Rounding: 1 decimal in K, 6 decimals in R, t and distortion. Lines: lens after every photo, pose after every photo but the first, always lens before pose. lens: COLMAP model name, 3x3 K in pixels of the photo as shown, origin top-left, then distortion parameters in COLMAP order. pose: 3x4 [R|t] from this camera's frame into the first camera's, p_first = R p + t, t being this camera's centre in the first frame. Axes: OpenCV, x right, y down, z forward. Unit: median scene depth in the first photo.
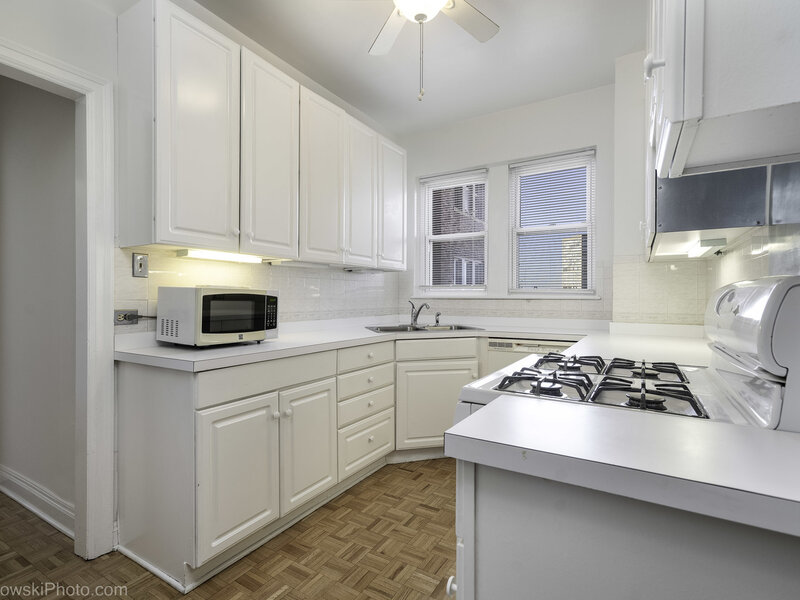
lens RADIAL K [[407.1, 0, 400.8], [0, 407.1, 299.0], [0, 0, 1]] dist [-0.000562, 0.003227]
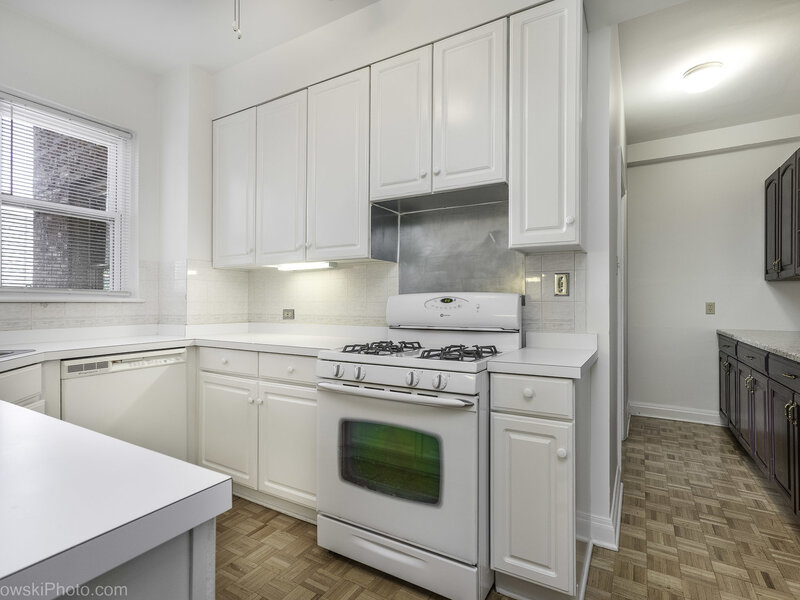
lens RADIAL K [[407.1, 0, 403.4], [0, 407.1, 301.4], [0, 0, 1]] dist [-0.000562, 0.003227]
pose [[-0.000121, 0.000336, 1.000000, -0.446959], [0.002435, 0.999997, -0.000336, 0.000841], [-0.999997, 0.002435, -0.000122, 0.441128]]
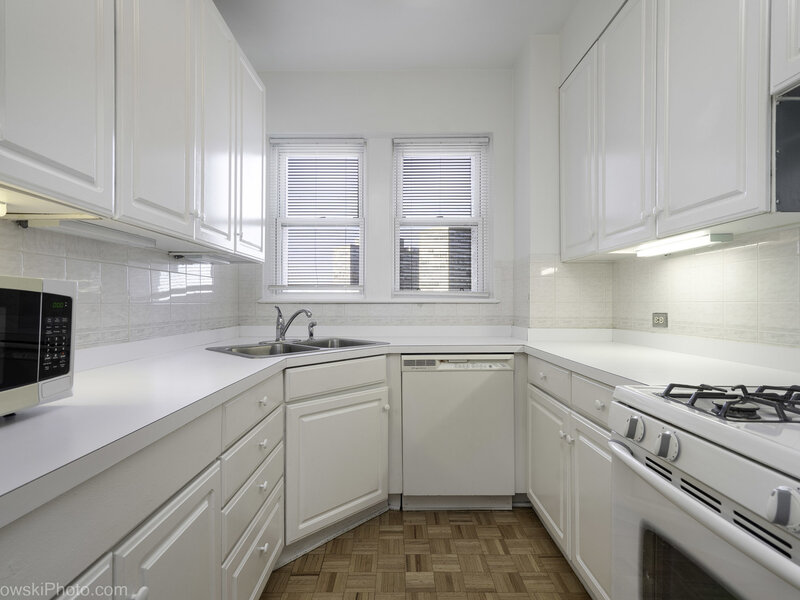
lens RADIAL K [[407.1, 0, 397.3], [0, 407.1, 301.4], [0, 0, 1]] dist [-0.000562, 0.003227]
pose [[0.863204, -0.000423, 0.504855, -0.169283], [0.004424, 0.999968, -0.006726, 0.002566], [-0.504836, 0.008040, 0.863178, 0.353326]]
